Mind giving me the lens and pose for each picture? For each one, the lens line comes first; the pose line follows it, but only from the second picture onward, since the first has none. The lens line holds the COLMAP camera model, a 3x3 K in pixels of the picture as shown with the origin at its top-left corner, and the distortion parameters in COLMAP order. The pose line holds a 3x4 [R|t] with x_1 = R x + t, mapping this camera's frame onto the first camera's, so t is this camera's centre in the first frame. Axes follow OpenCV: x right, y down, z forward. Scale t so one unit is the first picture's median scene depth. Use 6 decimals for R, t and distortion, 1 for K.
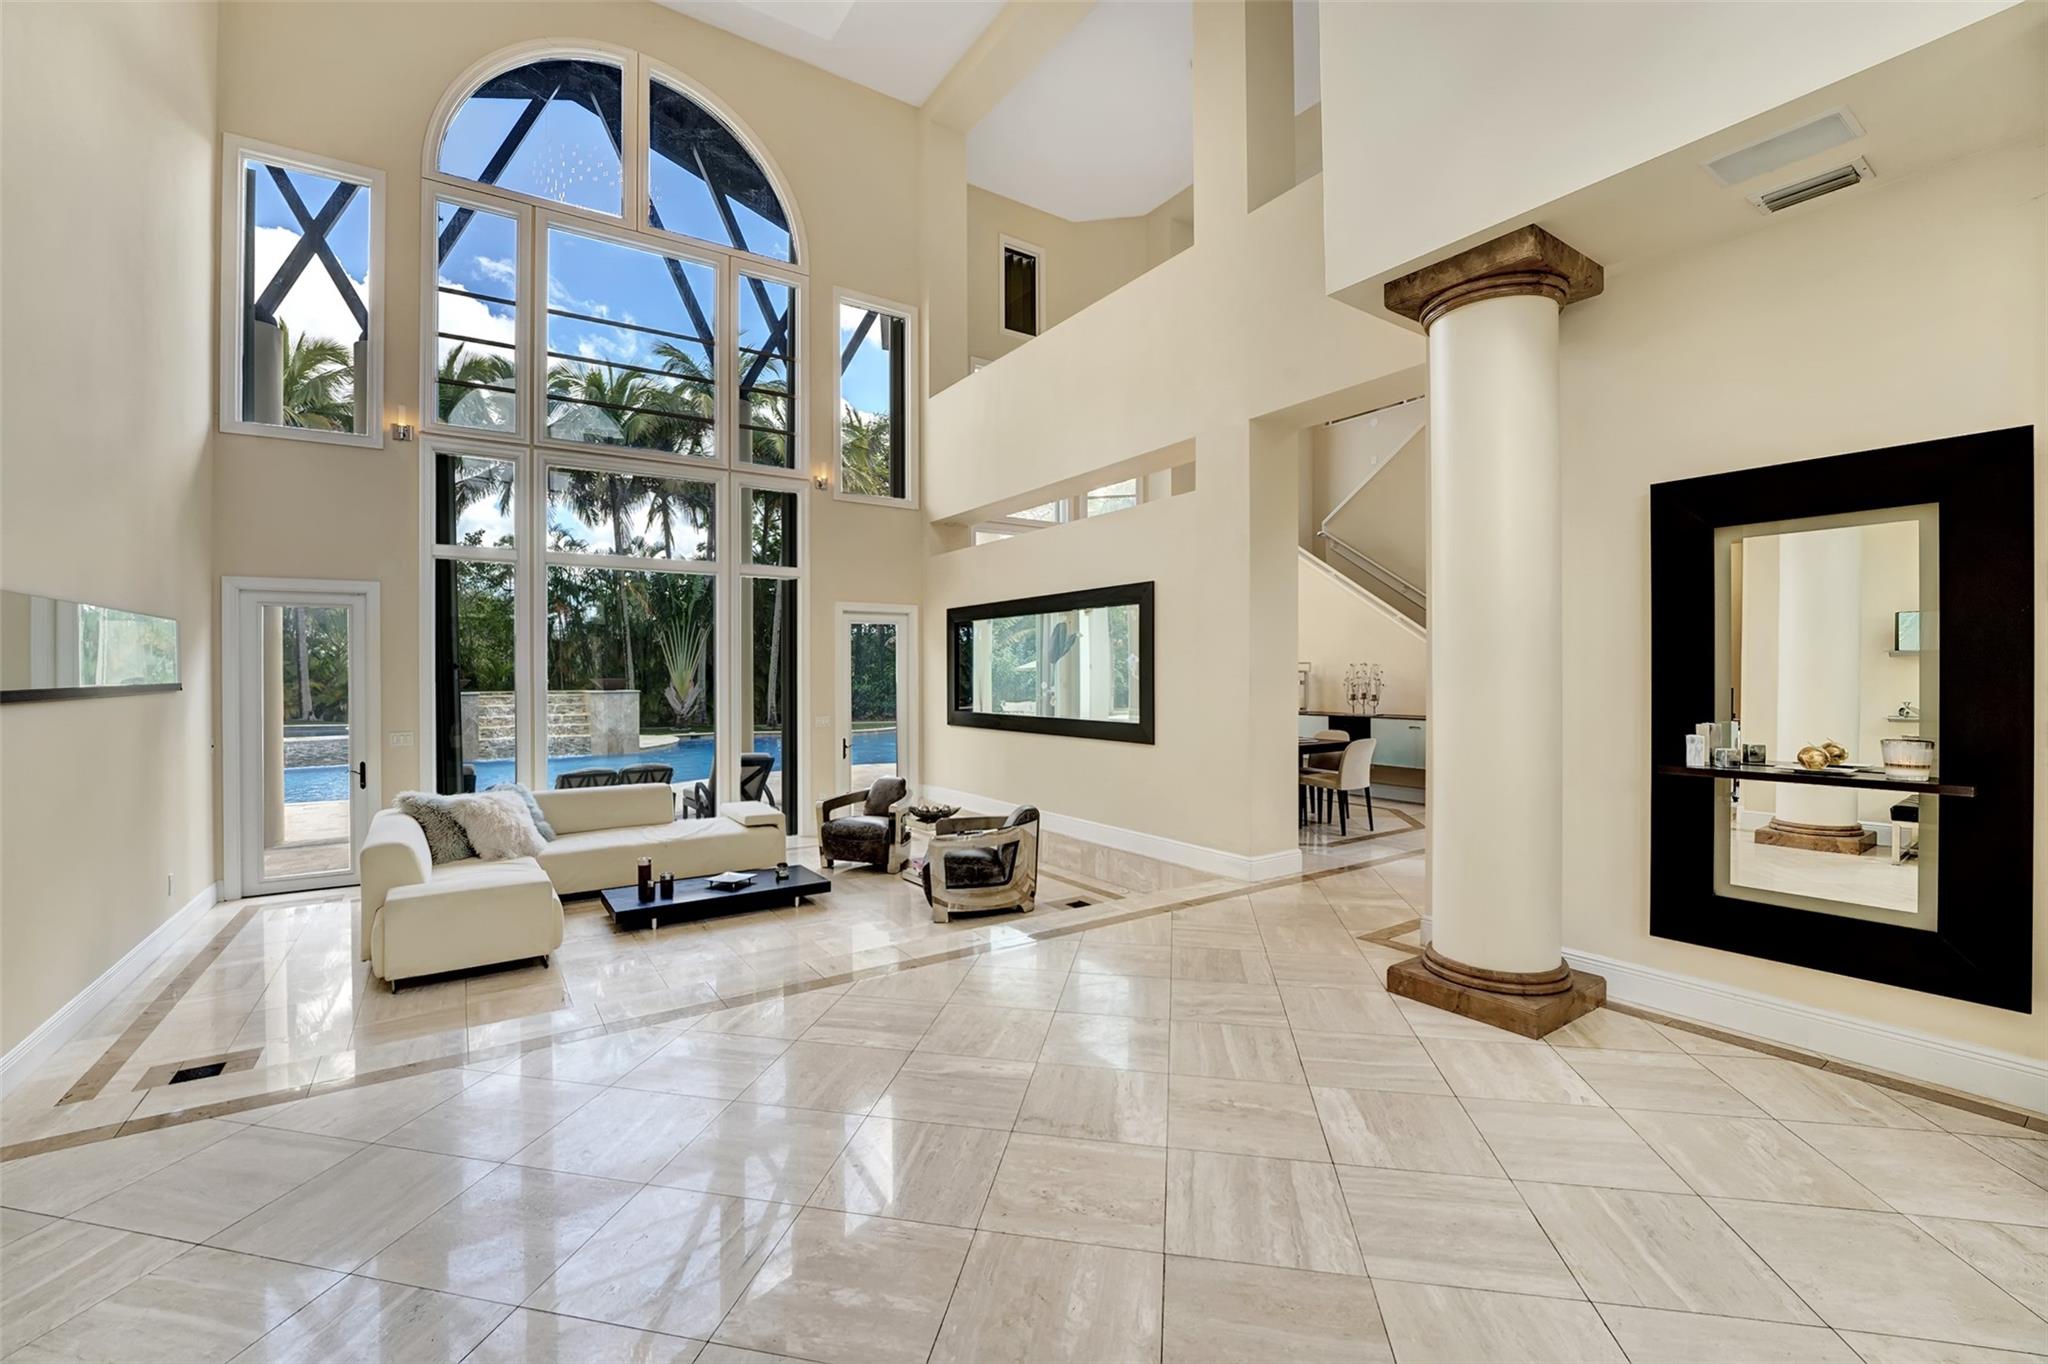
lens RADIAL K [[841.5, 0, 1022.5], [0, 841.5, 675.0], [0, 0, 1]] dist [-0.000572, -0.000165]
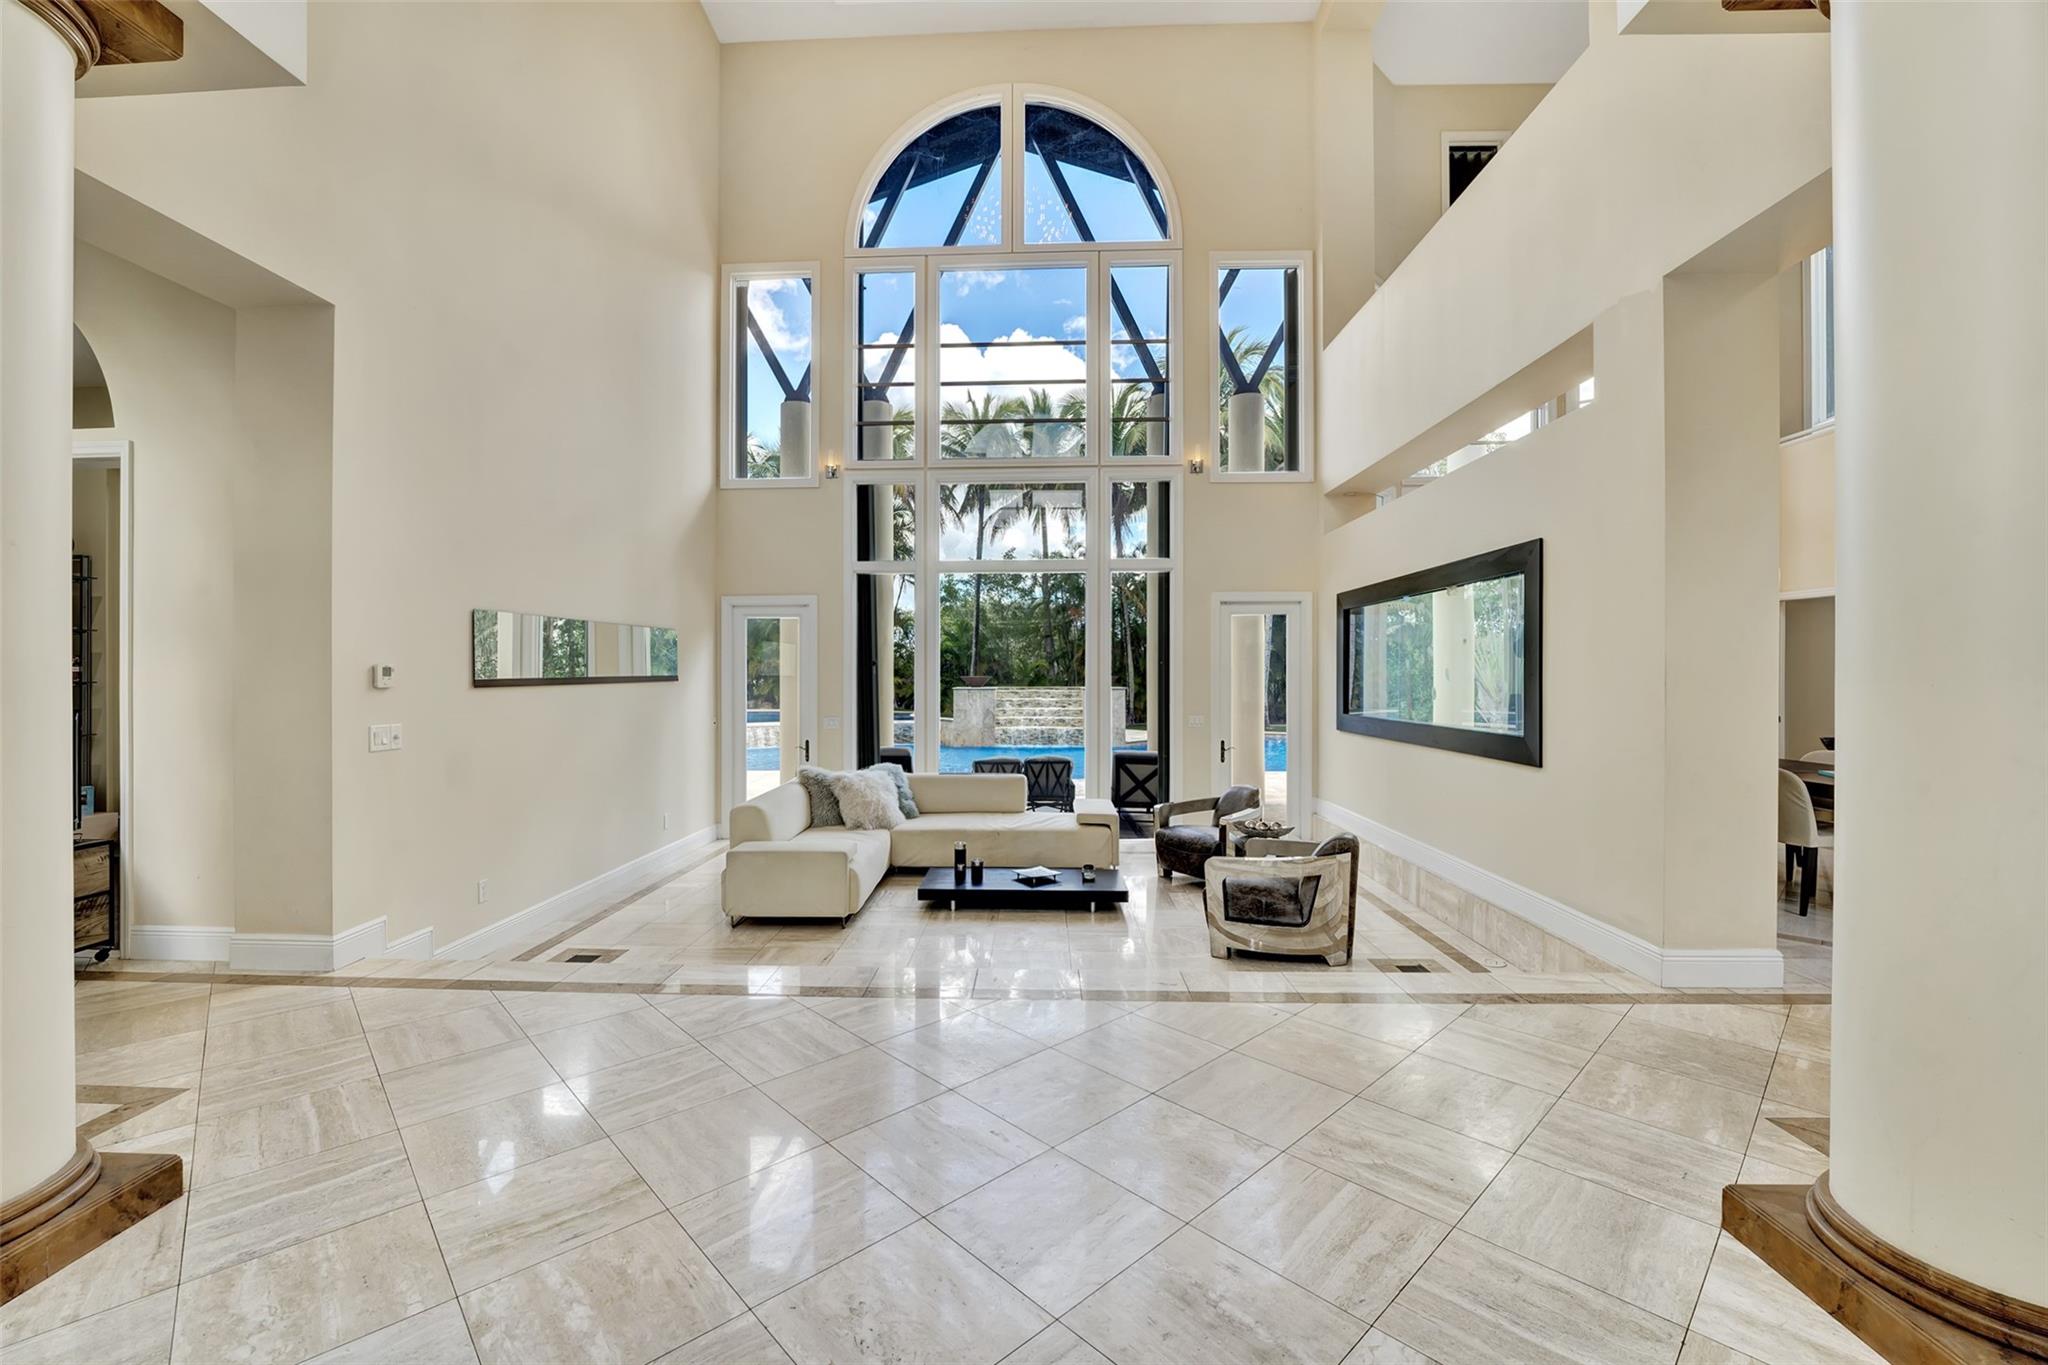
lens RADIAL K [[856.5, 0, 1024.0], [0, 856.5, 682.5], [0, 0, 1]] dist [-0.016986, 0.006173]
pose [[0.813378, 0.008081, -0.581680, 0.230157], [-0.001496, 0.999929, 0.011799, 0.002425], [0.581734, -0.008727, 0.813332, 0.162009]]
